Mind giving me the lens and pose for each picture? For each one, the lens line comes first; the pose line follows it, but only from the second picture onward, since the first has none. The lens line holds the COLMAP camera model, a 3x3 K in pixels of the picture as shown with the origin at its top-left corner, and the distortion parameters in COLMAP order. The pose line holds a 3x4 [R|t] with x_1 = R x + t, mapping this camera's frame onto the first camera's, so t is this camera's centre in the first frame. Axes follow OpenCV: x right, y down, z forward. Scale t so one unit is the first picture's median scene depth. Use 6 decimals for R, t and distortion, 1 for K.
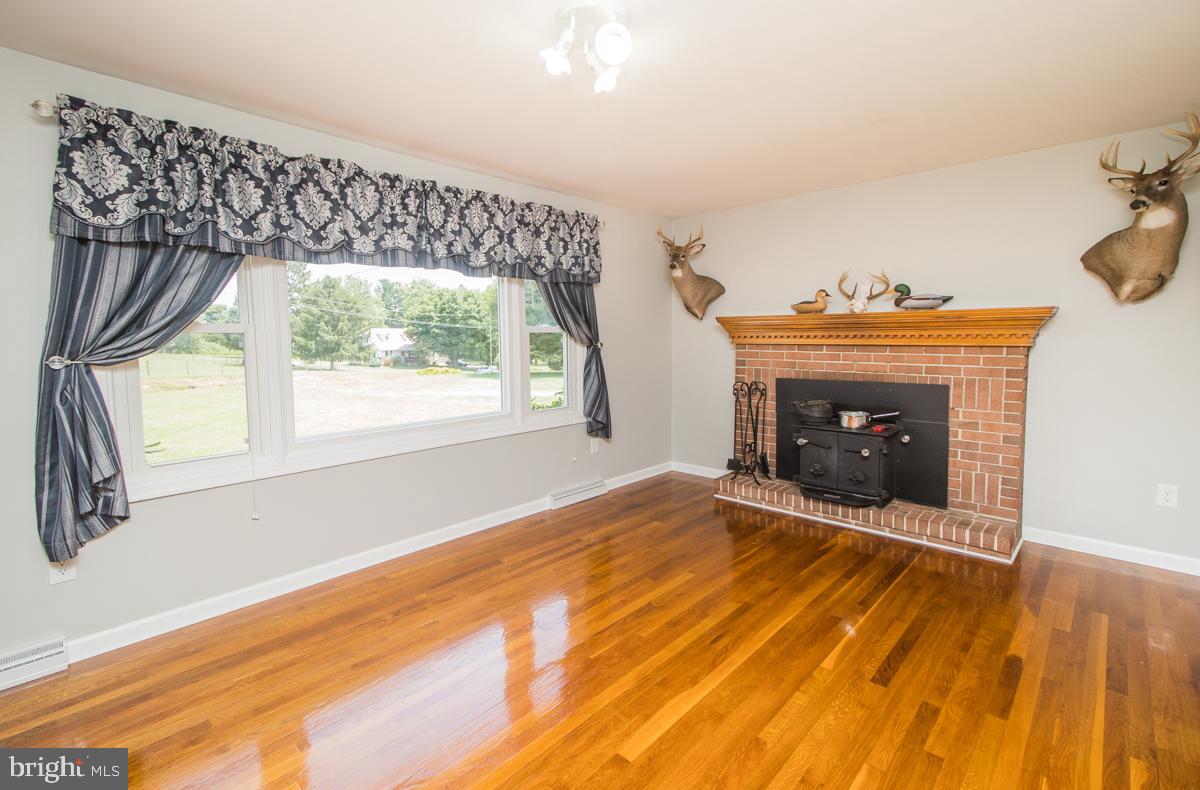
lens RADIAL K [[551.7, 0, 594.9], [0, 551.7, 377.9], [0, 0, 1]] dist [0.026039, -0.000107]
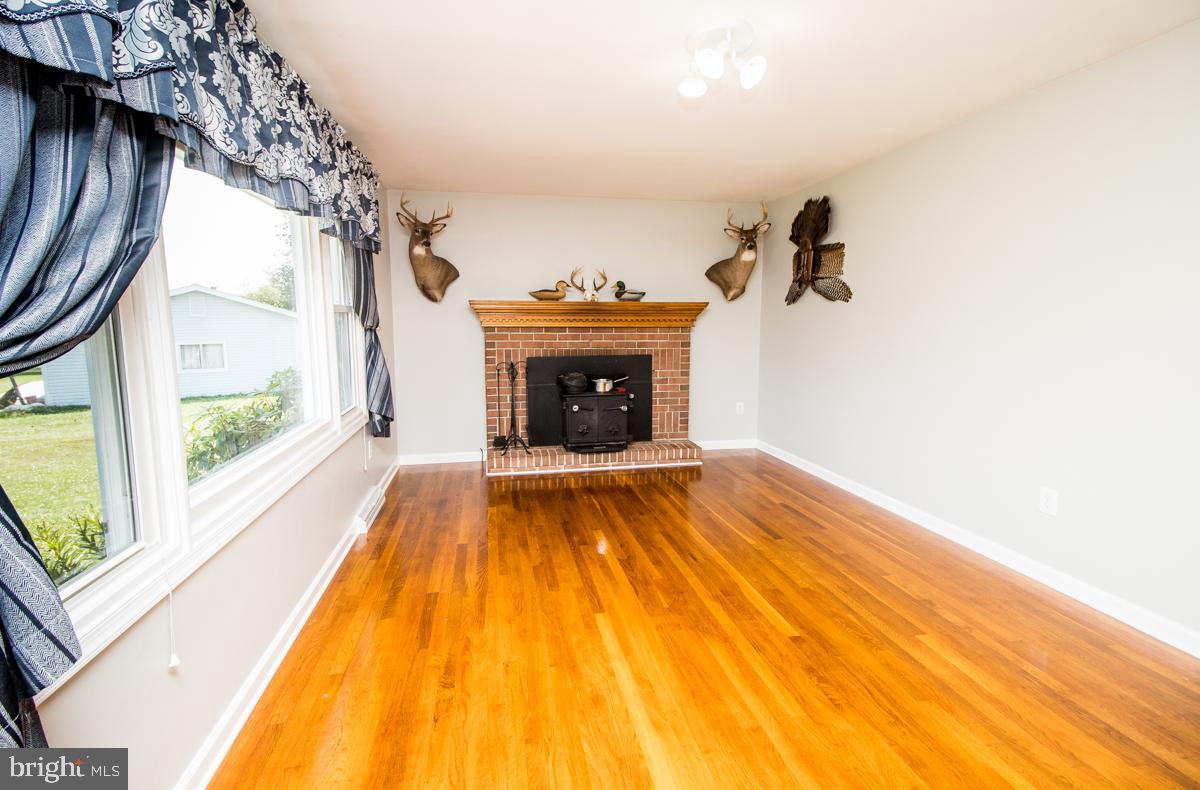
lens RADIAL K [[547.9, 0, 599.2], [0, 547.9, 379.7], [0, 0, 1]] dist [0.043972, 0.000007]
pose [[0.583411, -0.083576, 0.807865, -0.590275], [0.057948, 0.996440, 0.061237, -0.016881], [-0.810107, 0.011088, 0.586177, 0.283803]]
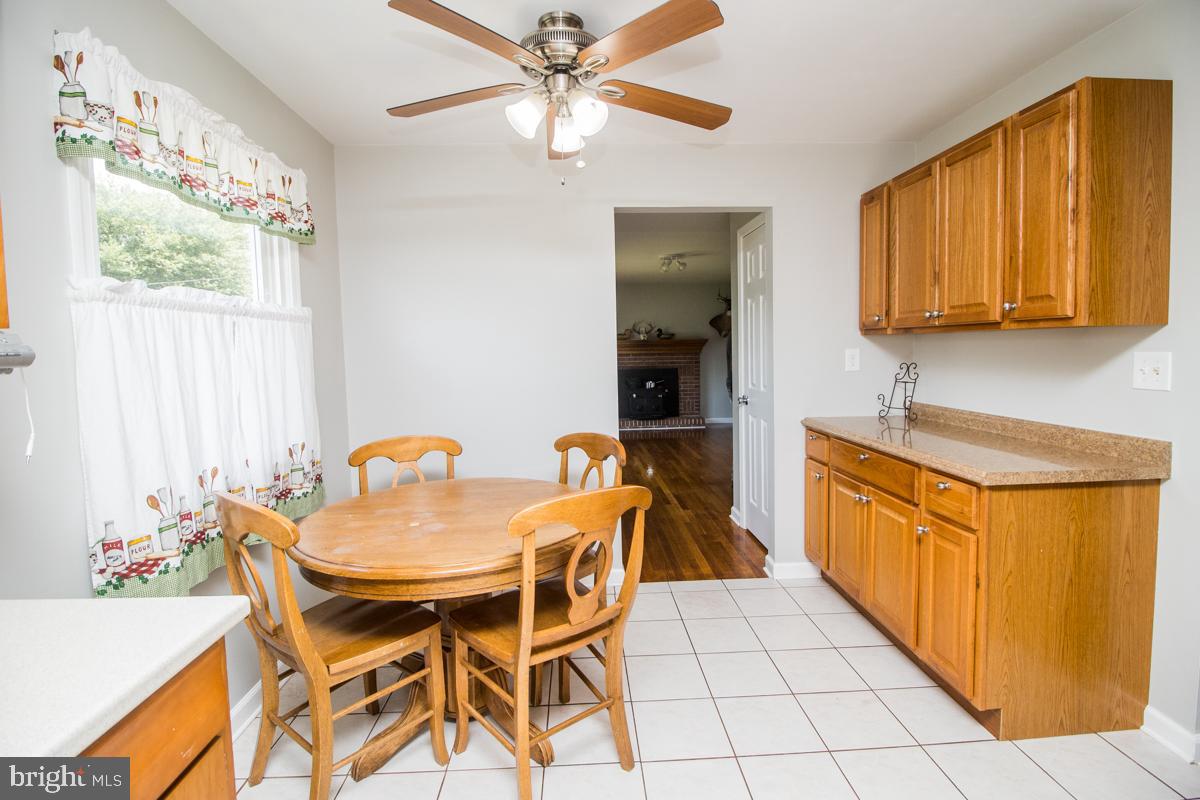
lens RADIAL K [[547.3, 0, 603.6], [0, 547.3, 383.5], [0, 0, 1]] dist [0.010102, -0.012869]
pose [[0.694163, -0.052392, 0.717909, -1.429007], [0.070209, 0.997520, 0.004911, 0.047654], [-0.716386, 0.046995, 0.696120, -0.515144]]
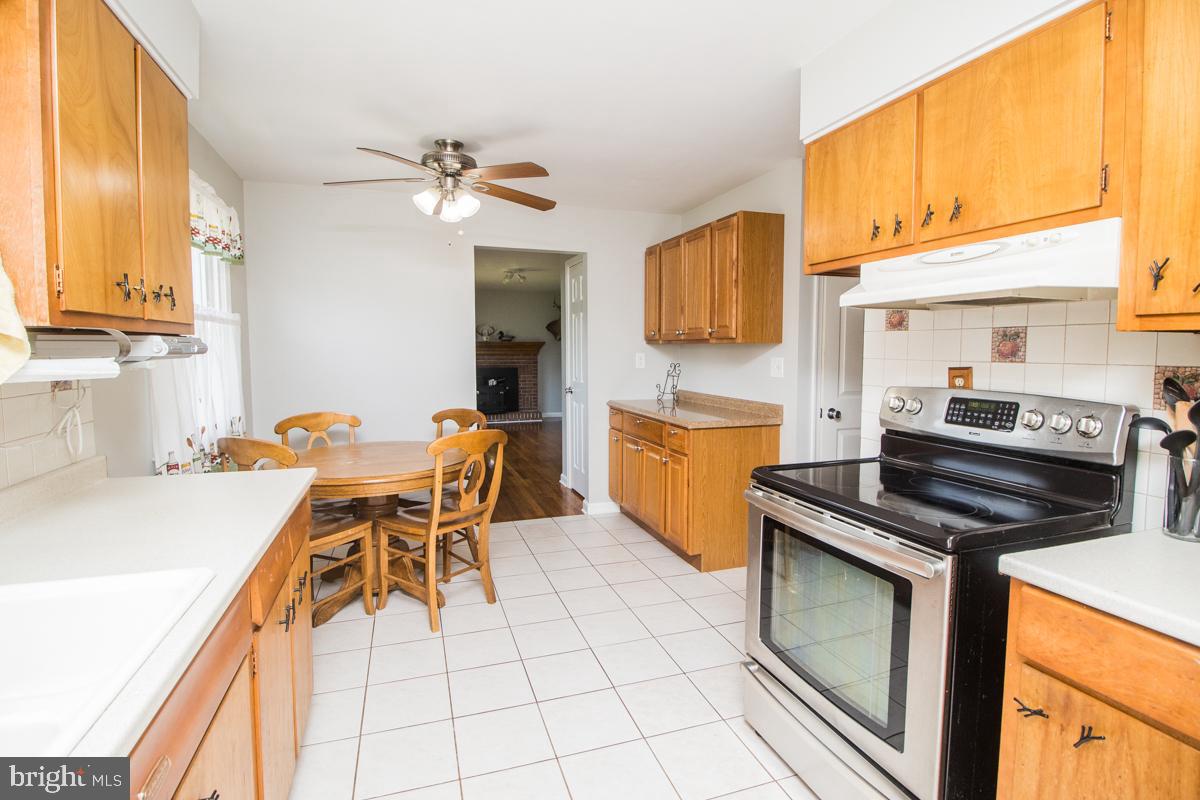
lens RADIAL K [[547.3, 0, 603.6], [0, 547.3, 383.5], [0, 0, 1]] dist [0.010102, -0.012869]
pose [[0.456802, -0.049567, 0.888186, -1.662876], [0.064269, 0.997676, 0.022623, 0.059430], [-0.887244, 0.046749, 0.458926, -0.675630]]
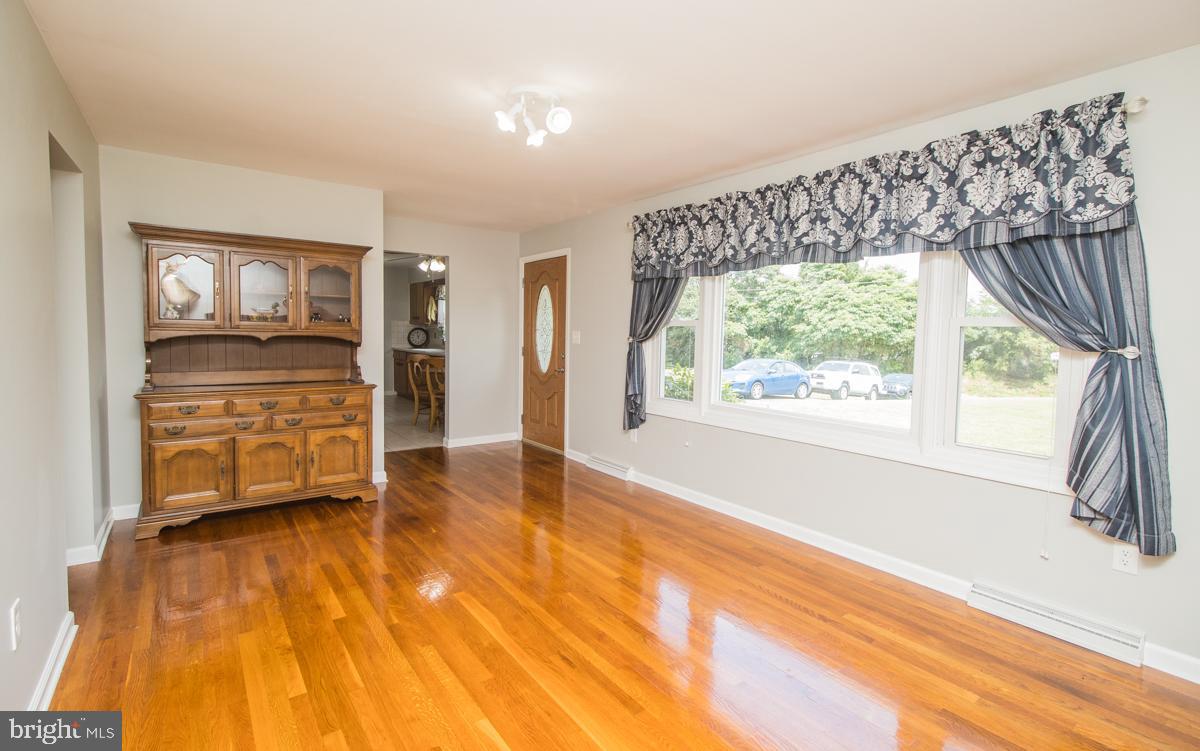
lens RADIAL K [[559.3, 0, 595.7], [0, 559.3, 352.5], [0, 0, 1]] dist [0.047770, 0.000003]
pose [[-0.191154, 0.053336, -0.980110, 0.730177], [-0.080663, 0.994292, 0.069839, -0.070500], [0.978240, 0.092408, -0.185761, 0.776303]]
